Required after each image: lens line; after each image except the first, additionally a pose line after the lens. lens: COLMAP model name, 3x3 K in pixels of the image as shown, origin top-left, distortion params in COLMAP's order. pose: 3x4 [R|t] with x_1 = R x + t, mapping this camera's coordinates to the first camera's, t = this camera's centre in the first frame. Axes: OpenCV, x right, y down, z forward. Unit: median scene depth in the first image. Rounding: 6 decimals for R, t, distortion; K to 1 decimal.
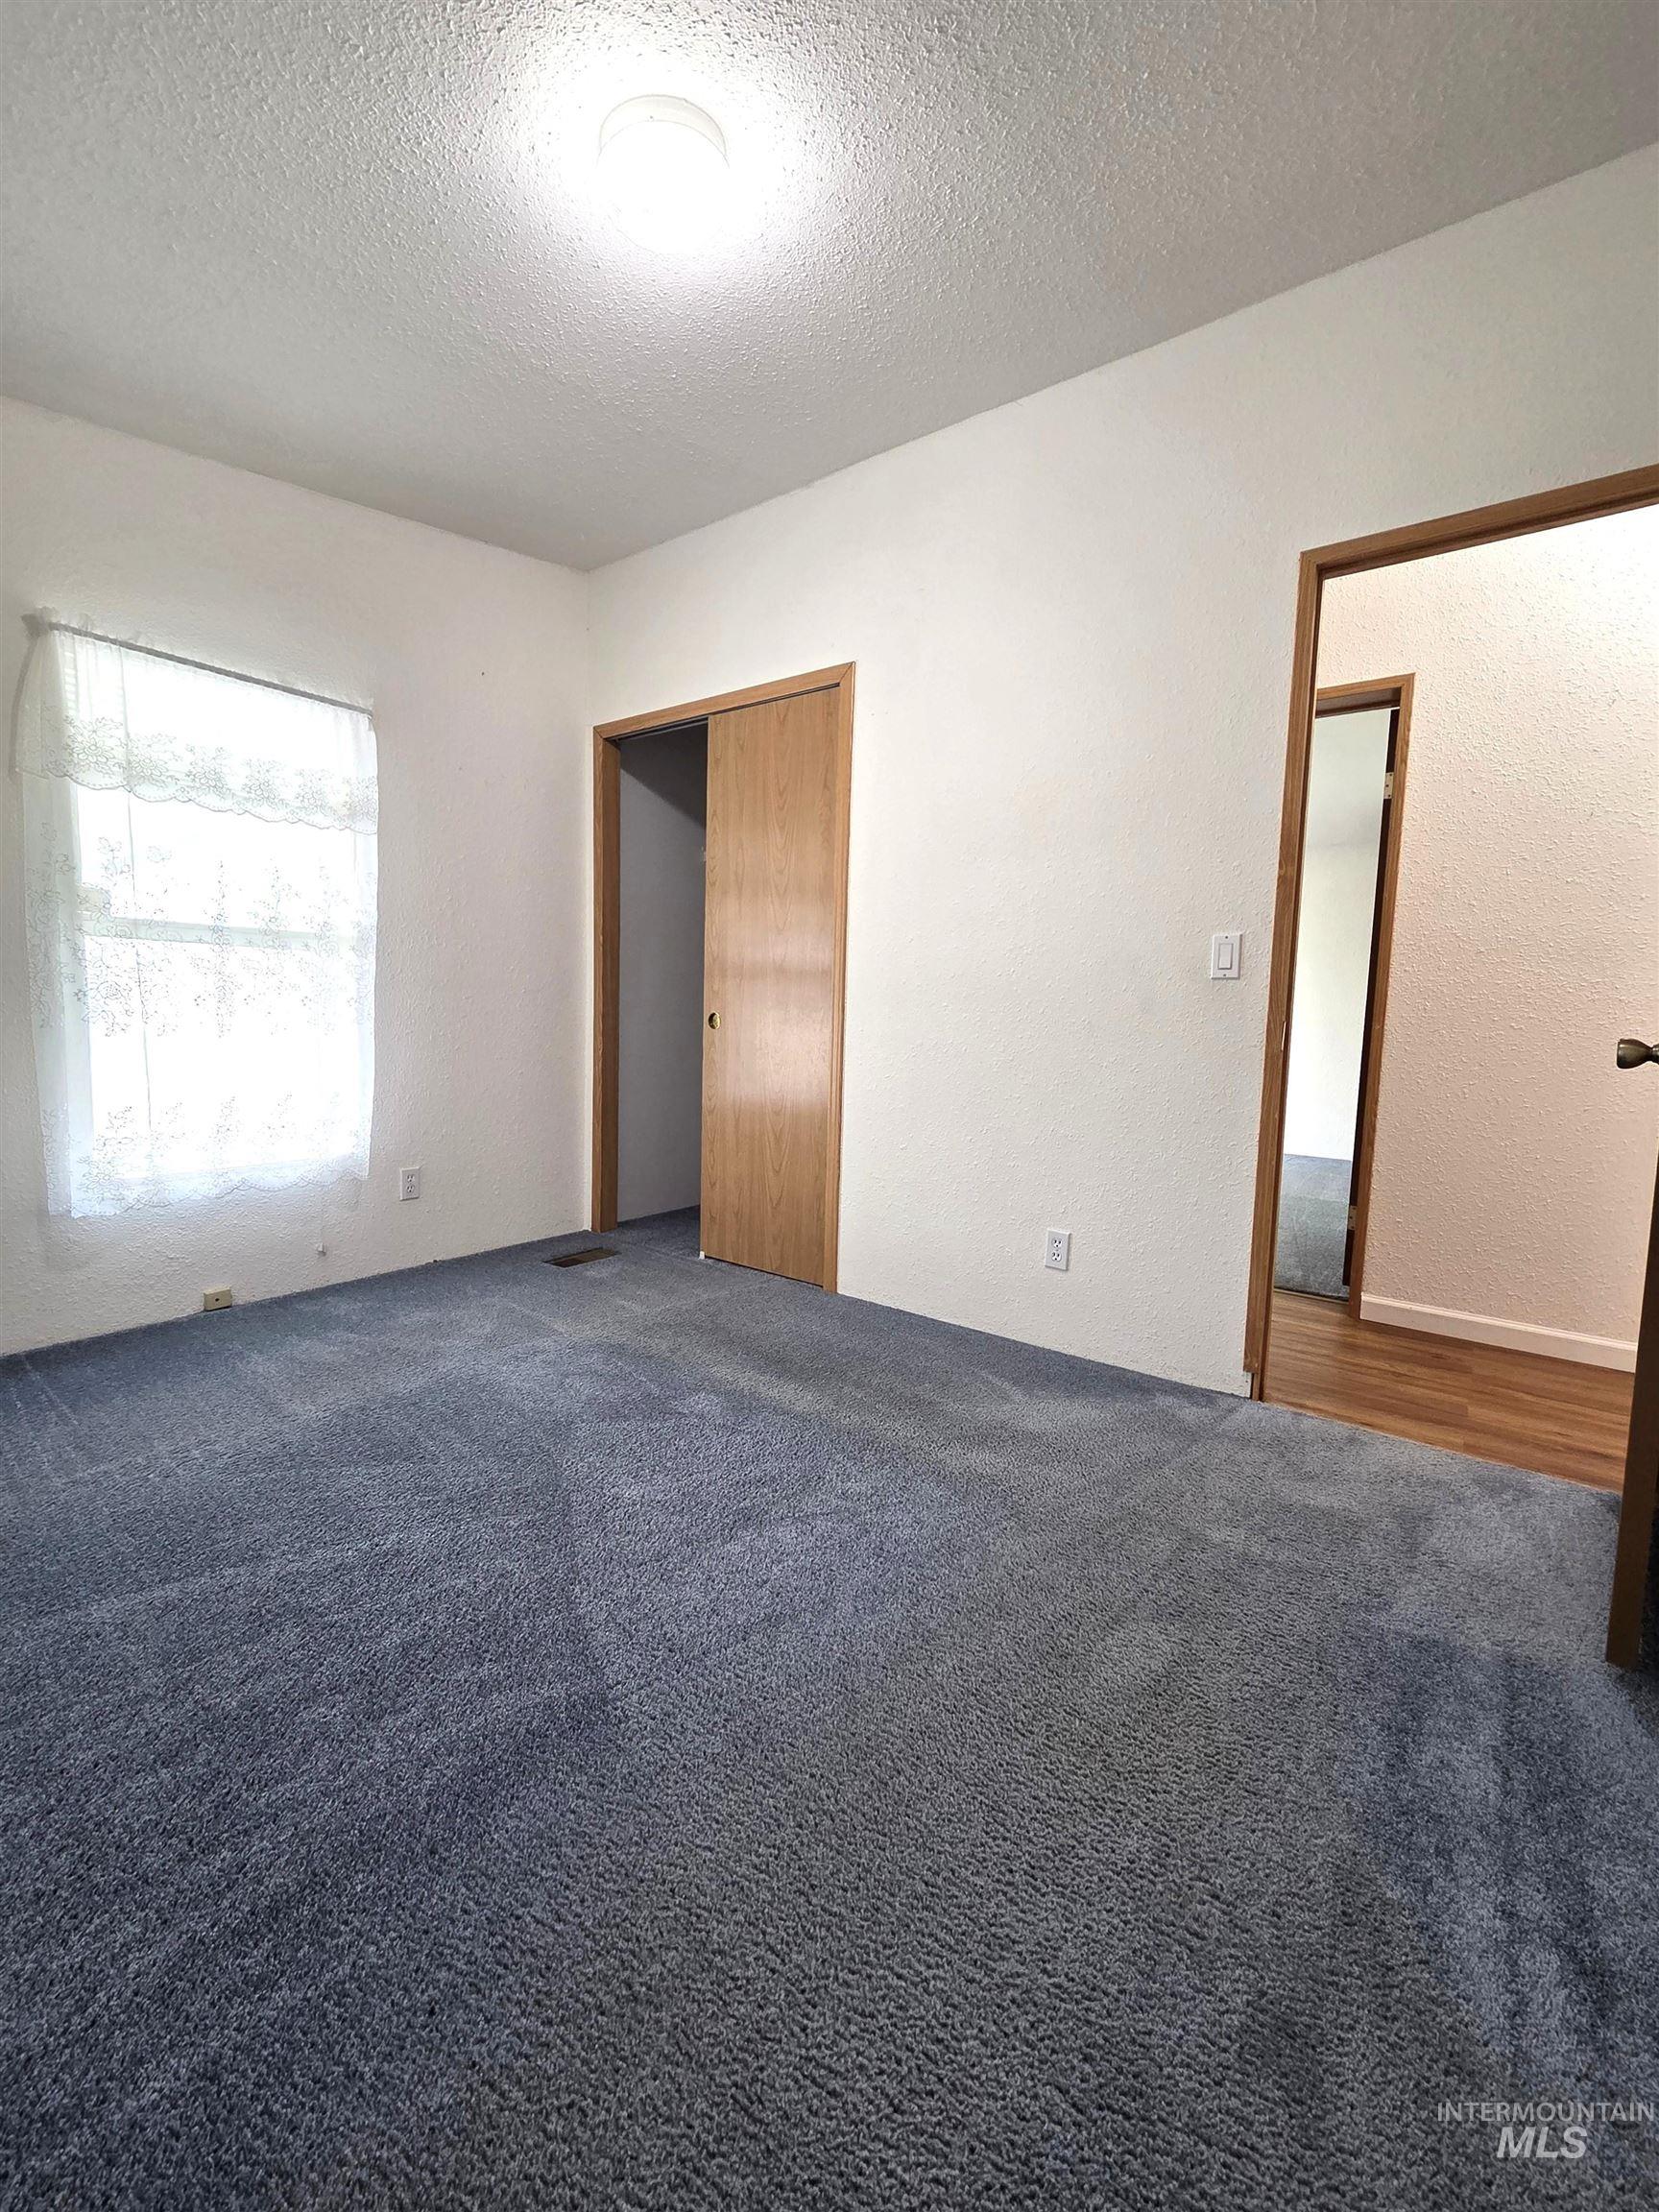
lens RADIAL K [[898.0, 0, 821.7], [0, 898.0, 1106.8], [0, 0, 1]] dist [0.006743, -0.002673]
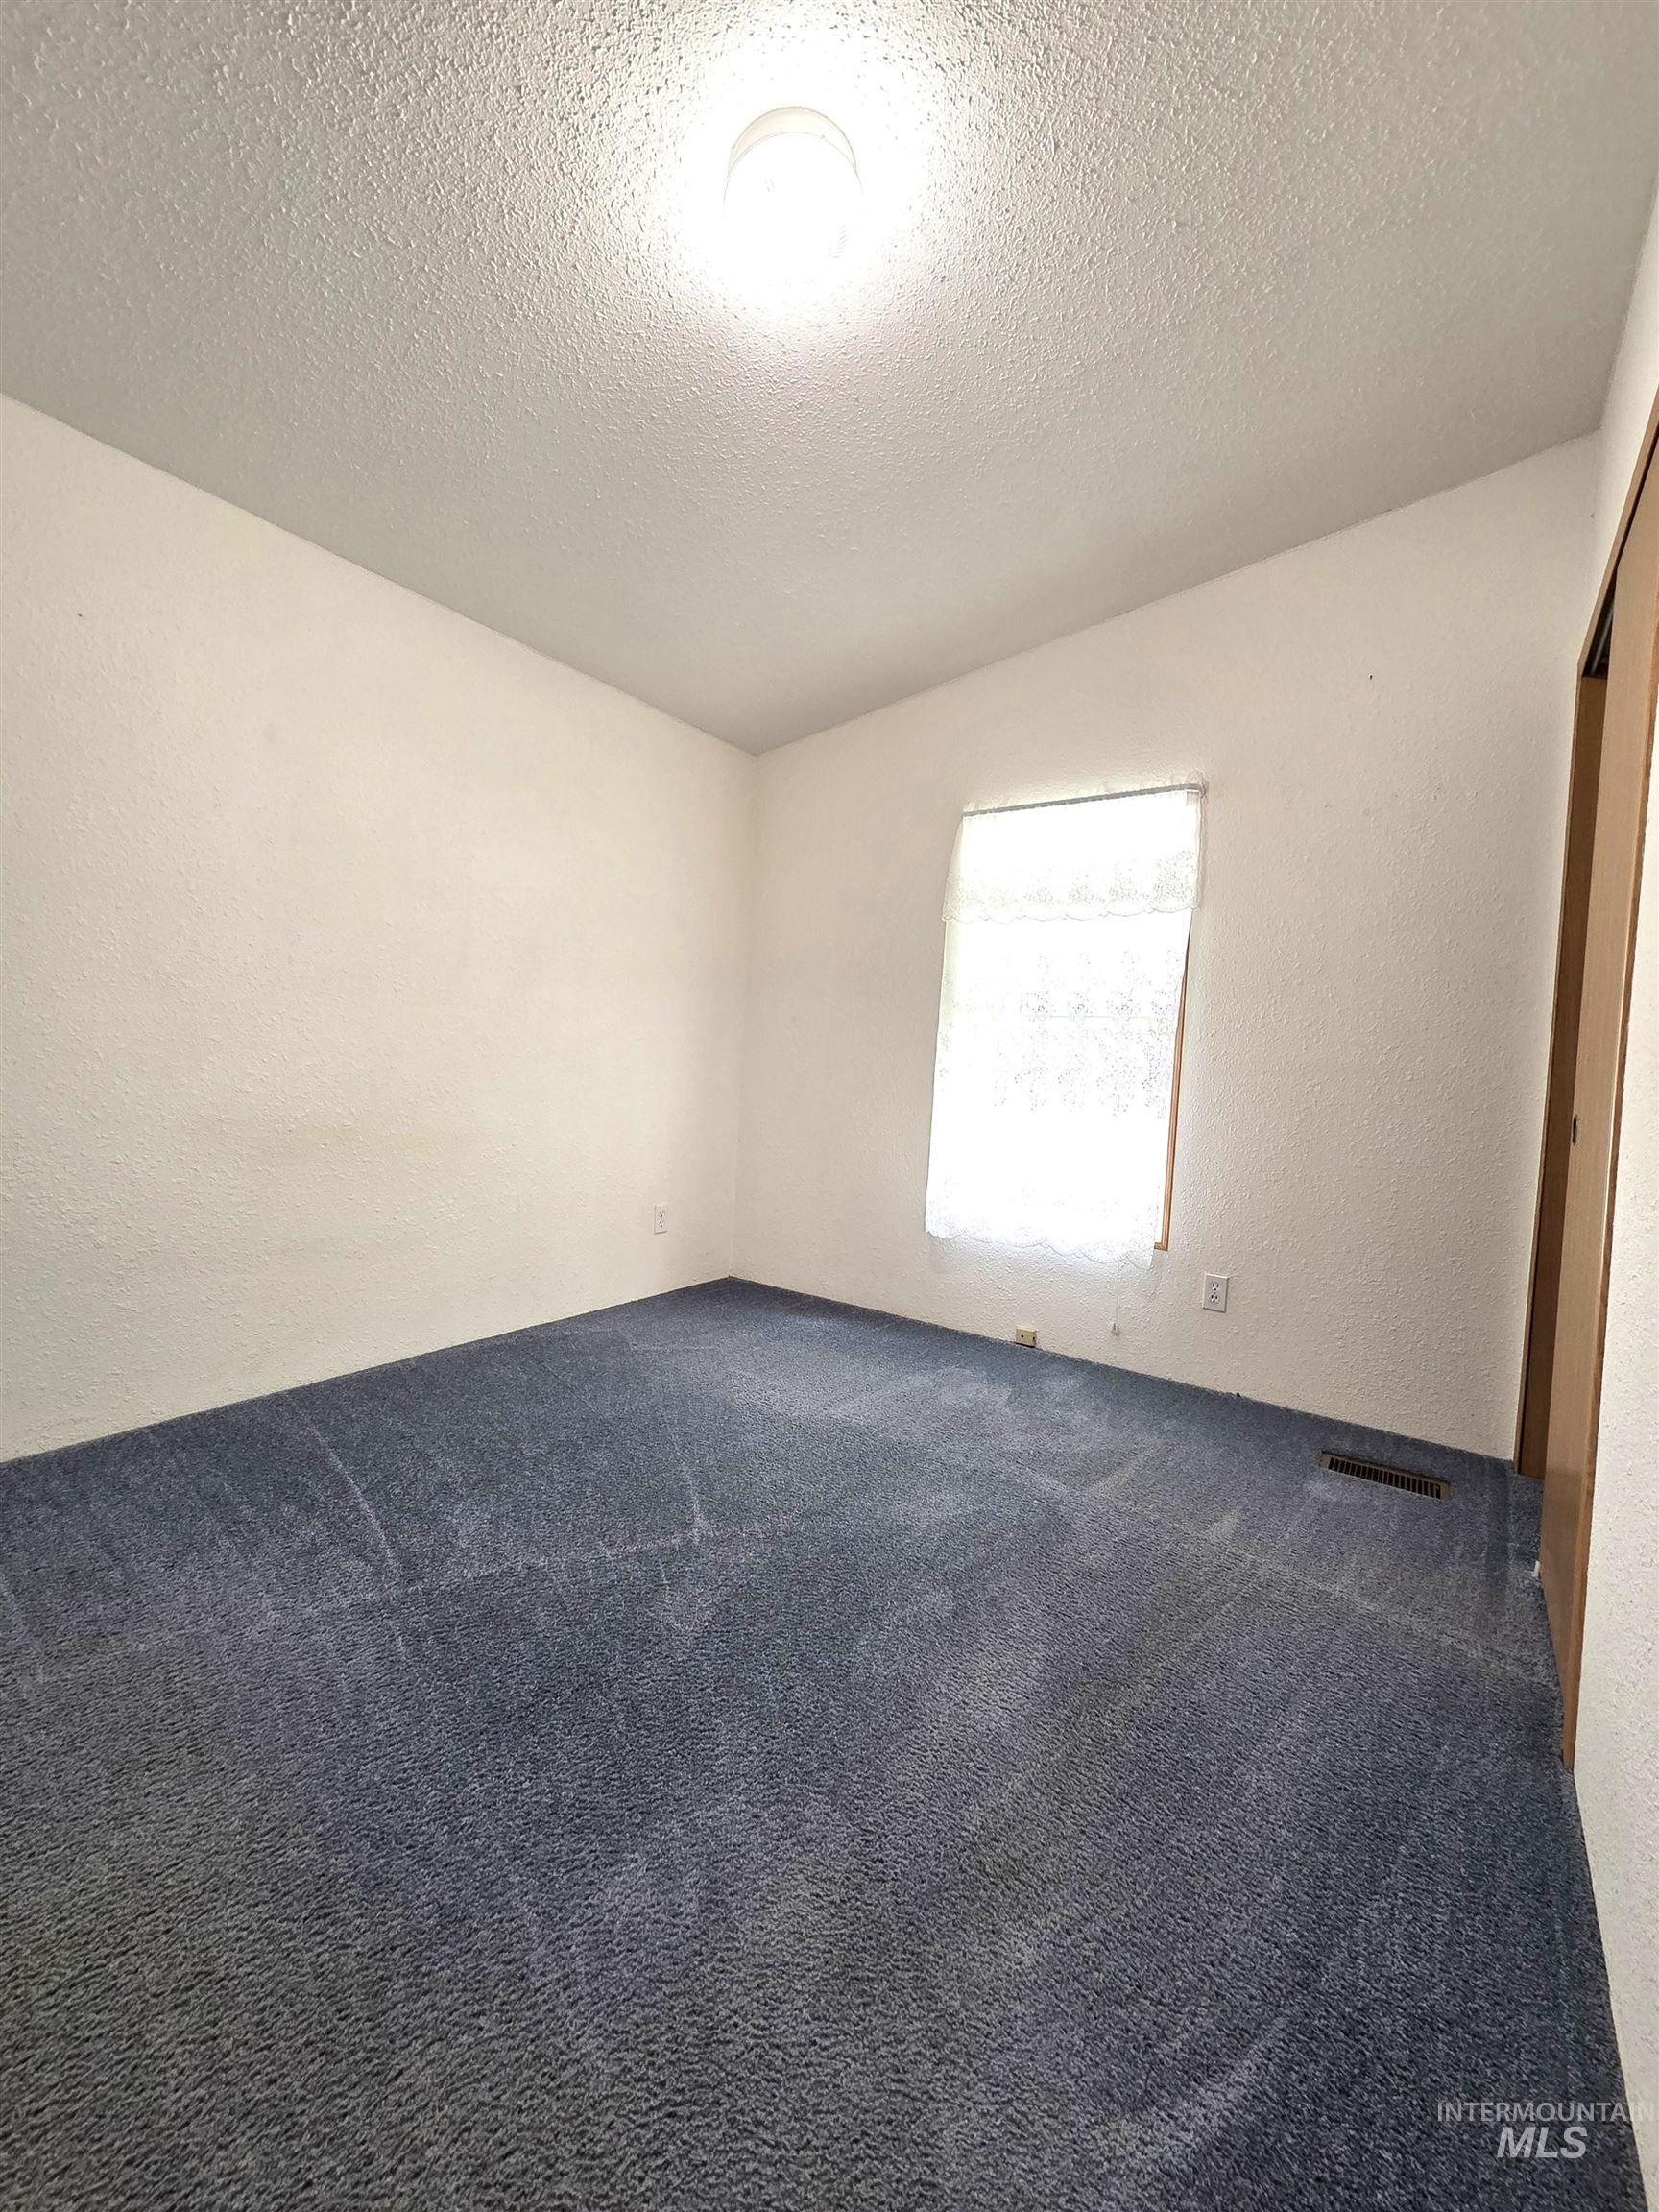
lens RADIAL K [[898.0, 0, 824.4], [0, 898.0, 1094.2], [0, 0, 1]] dist [0.006743, -0.002673]
pose [[0.046460, 0.012169, -0.998846, 0.457628], [-0.160438, 0.987035, 0.004562, -0.055793], [0.985952, 0.160041, 0.047810, 0.637337]]
